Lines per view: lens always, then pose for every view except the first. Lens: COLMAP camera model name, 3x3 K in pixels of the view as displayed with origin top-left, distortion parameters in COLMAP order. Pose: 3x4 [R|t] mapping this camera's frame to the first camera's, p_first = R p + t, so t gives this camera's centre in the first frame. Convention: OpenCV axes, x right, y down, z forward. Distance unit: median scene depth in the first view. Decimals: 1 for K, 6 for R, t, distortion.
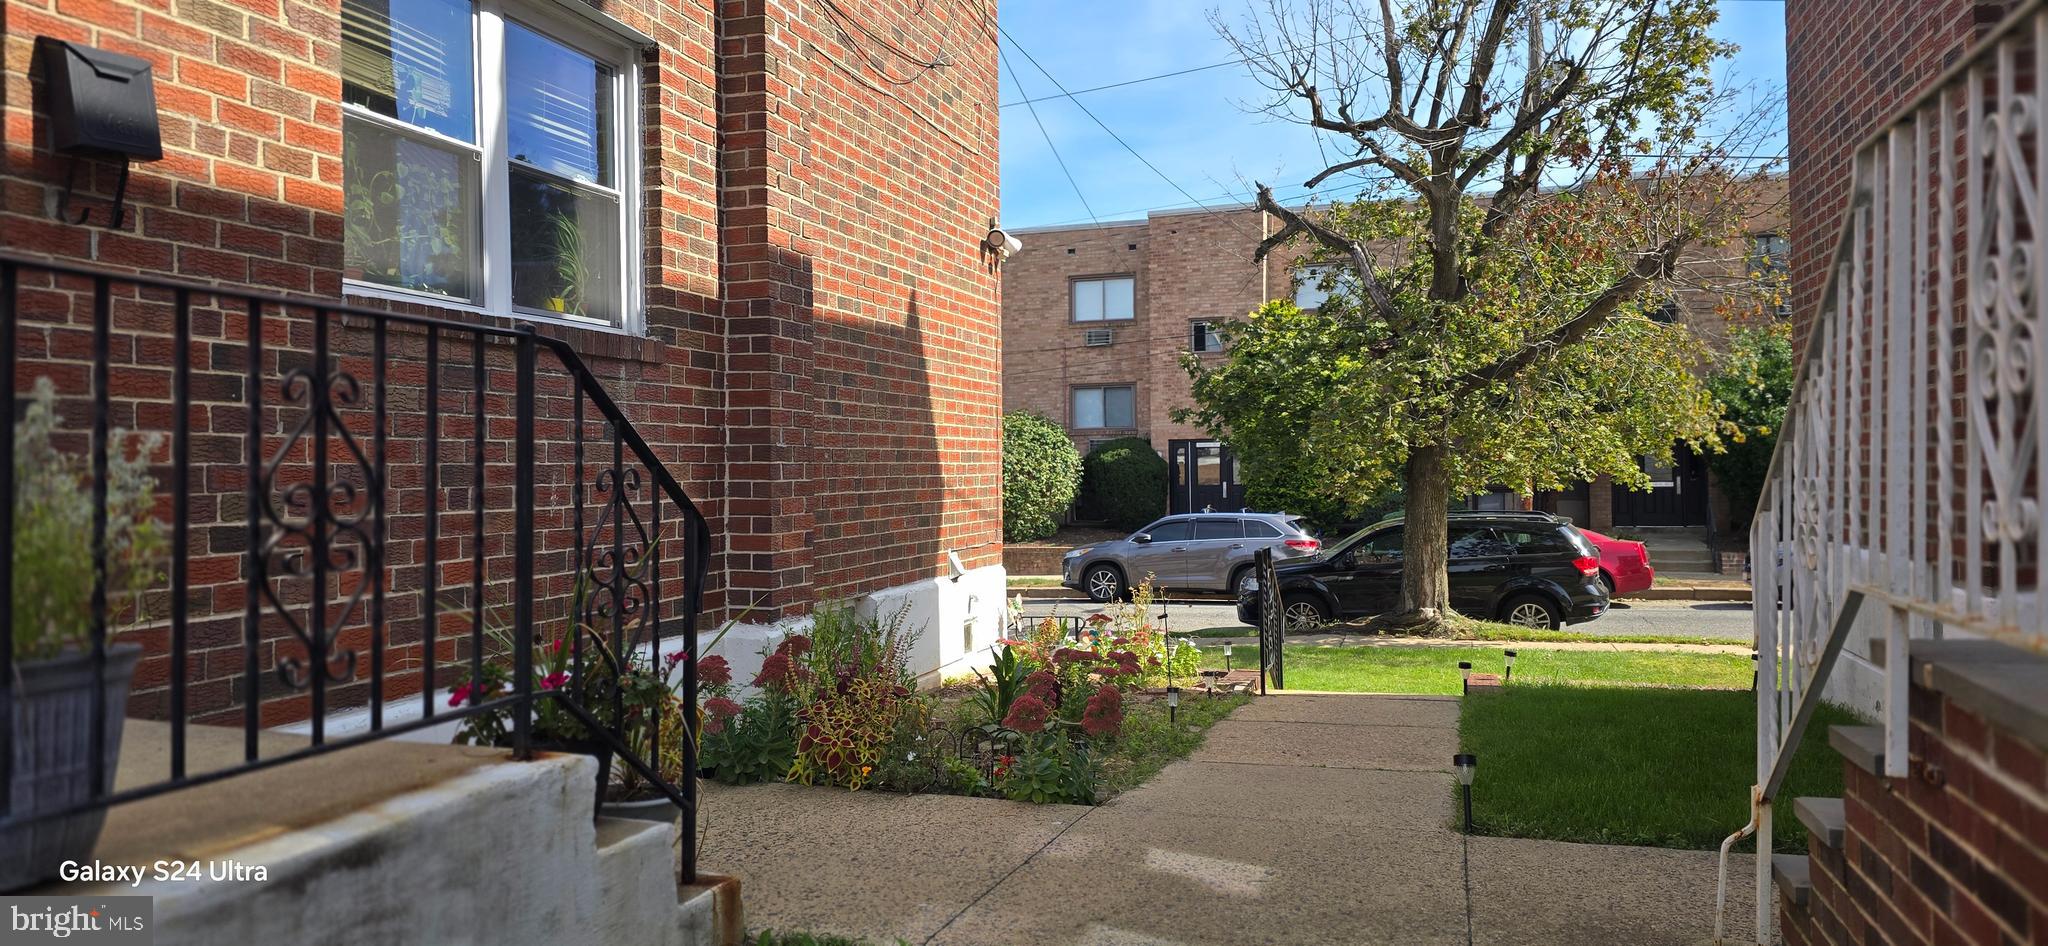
lens RADIAL K [[1362.0, 0, 1004.2], [0, 1362.0, 455.7], [0, 0, 1]] dist [0.083636, -0.093440]
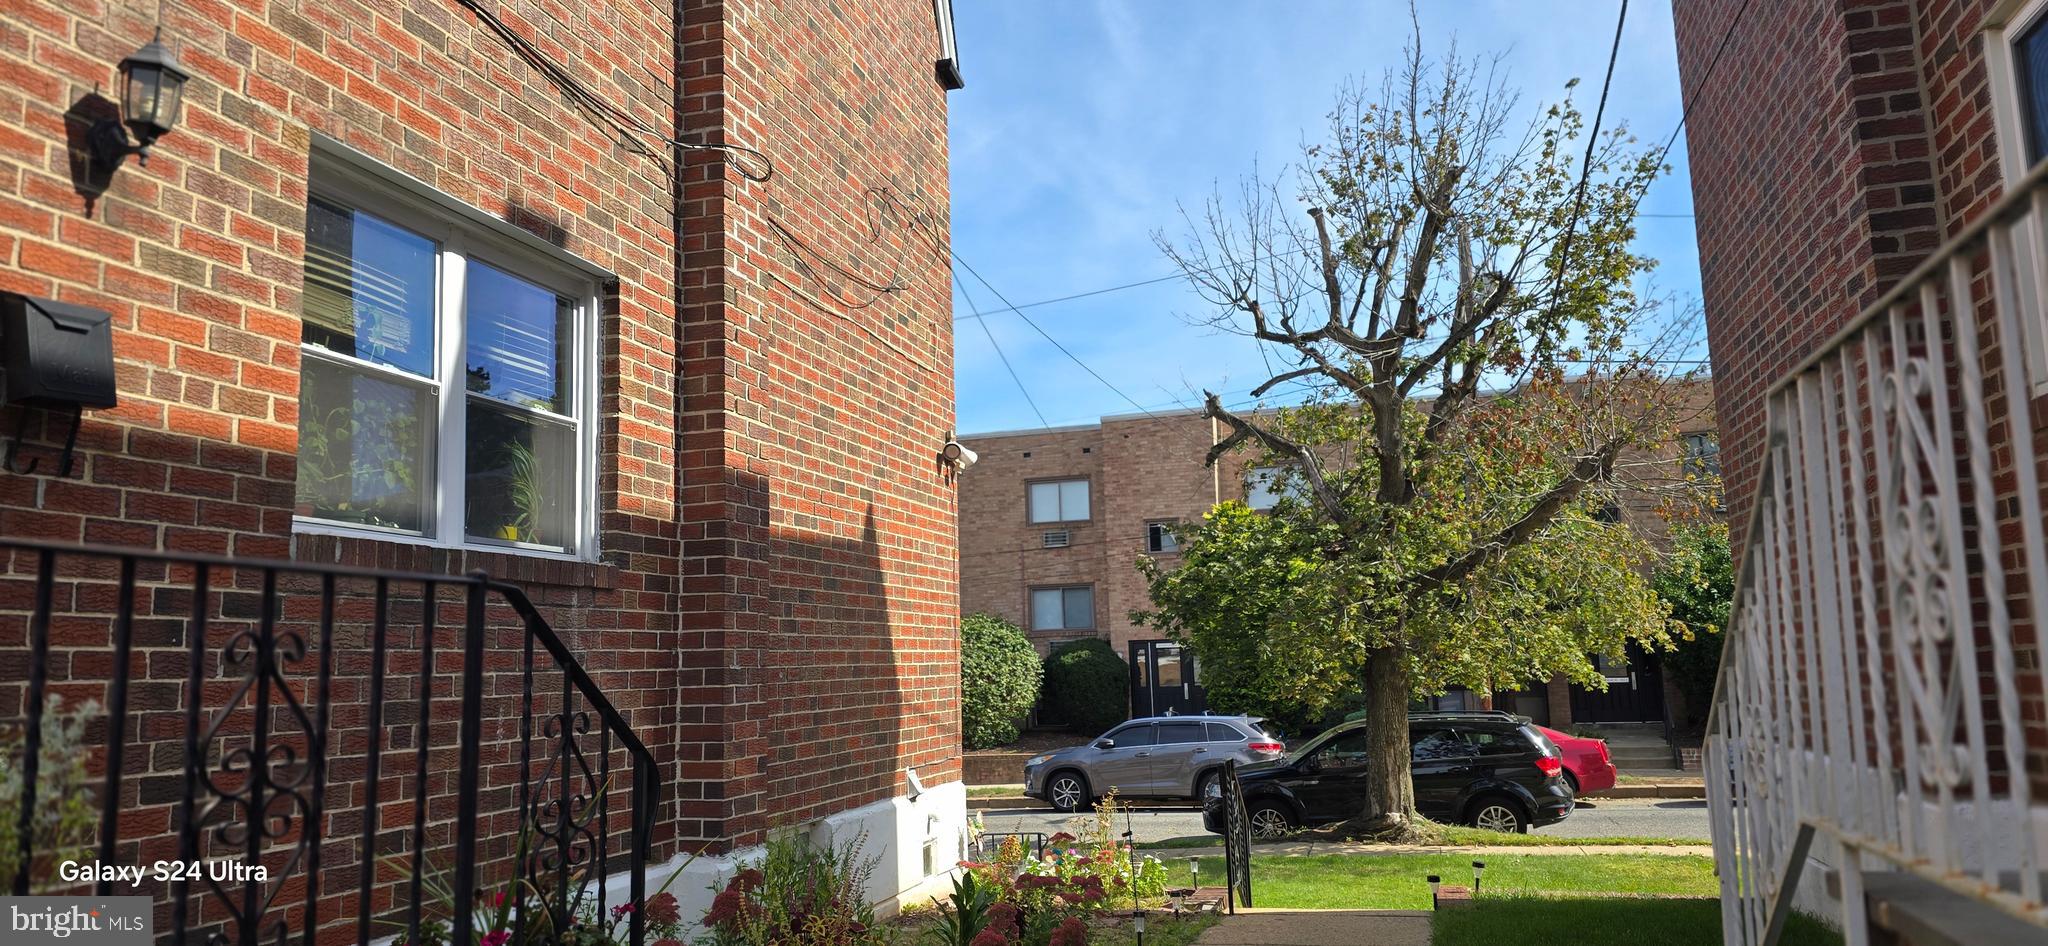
lens RADIAL K [[1362.0, 0, 1006.7], [0, 1362.0, 481.6], [0, 0, 1]] dist [0.083636, -0.093440]
pose [[0.999366, -0.012866, 0.033201, 0.000590], [0.016987, 0.991759, -0.126983, -0.004881], [-0.031294, 0.127467, 0.991349, -0.001774]]
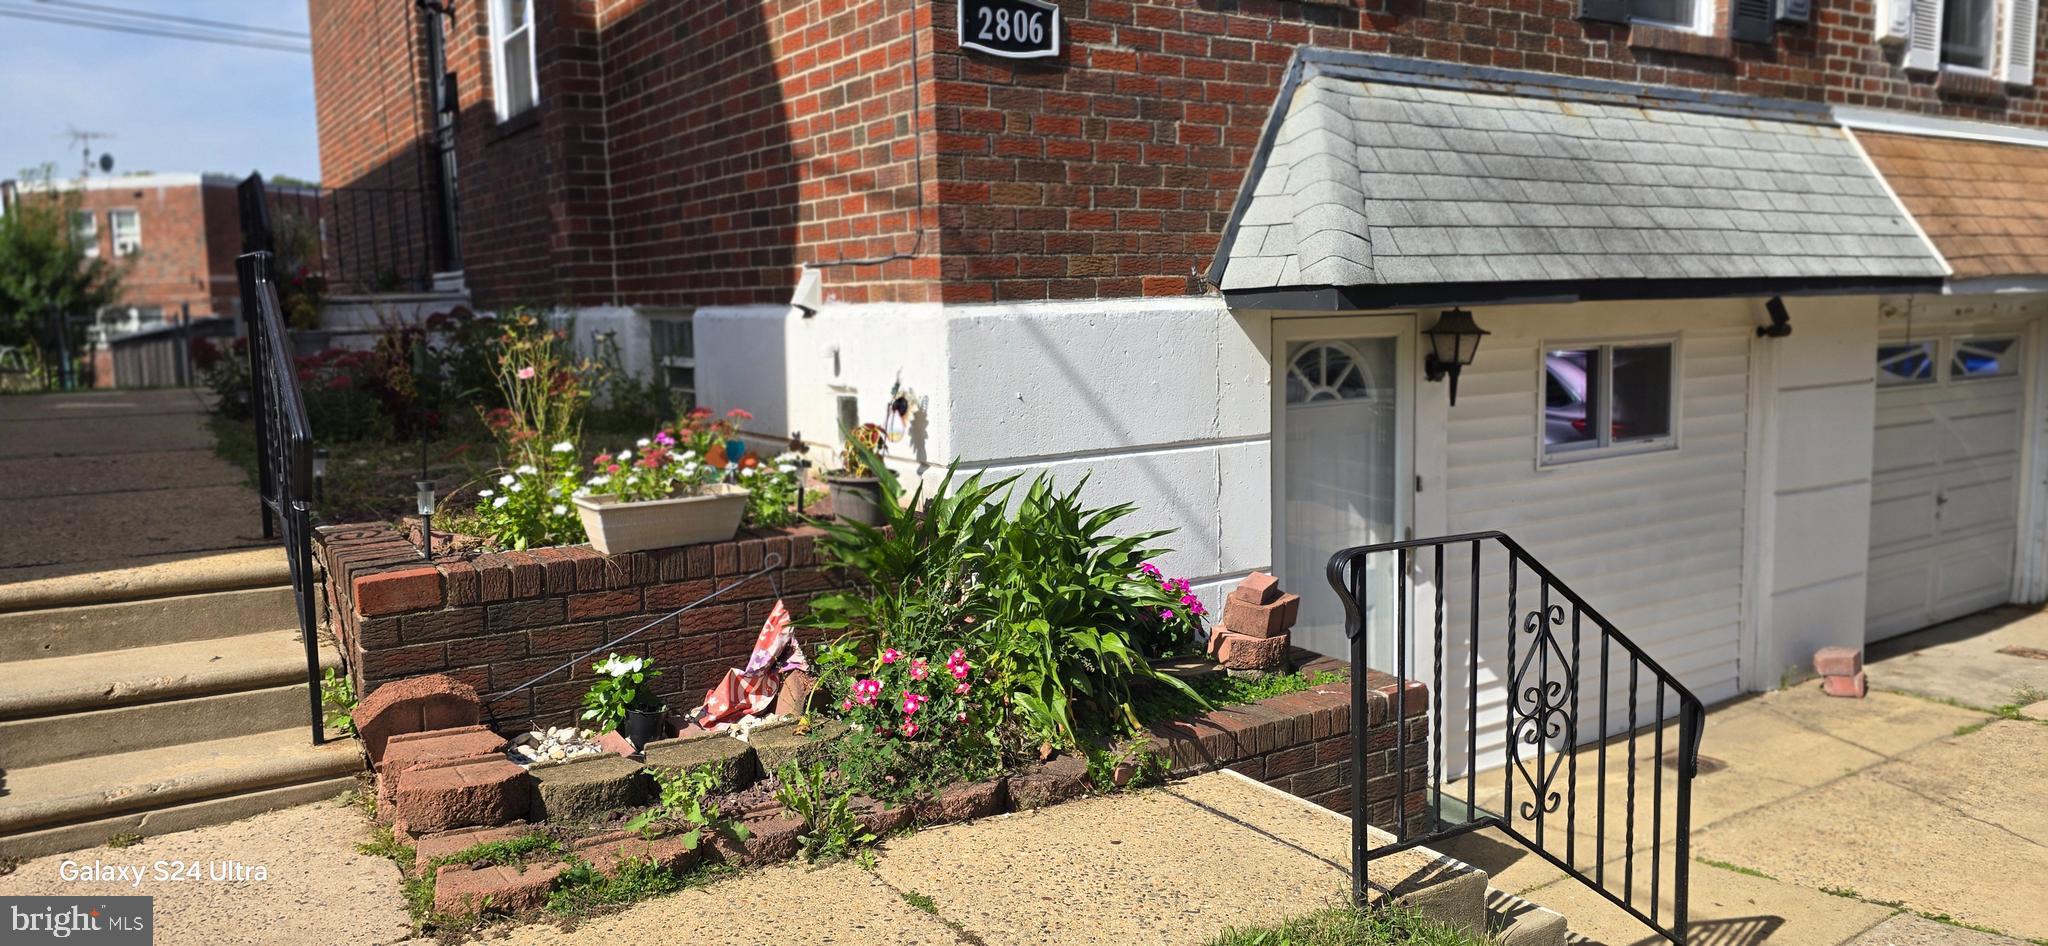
lens RADIAL K [[1362.0, 0, 1006.3], [0, 1362.0, 460.4], [0, 0, 1]] dist [0.083636, -0.093440]
pose [[-0.615618, 0.116811, -0.779339, 0.229589], [0.037553, 0.992178, 0.119048, 0.050221], [0.787149, 0.044022, -0.615190, 0.837170]]
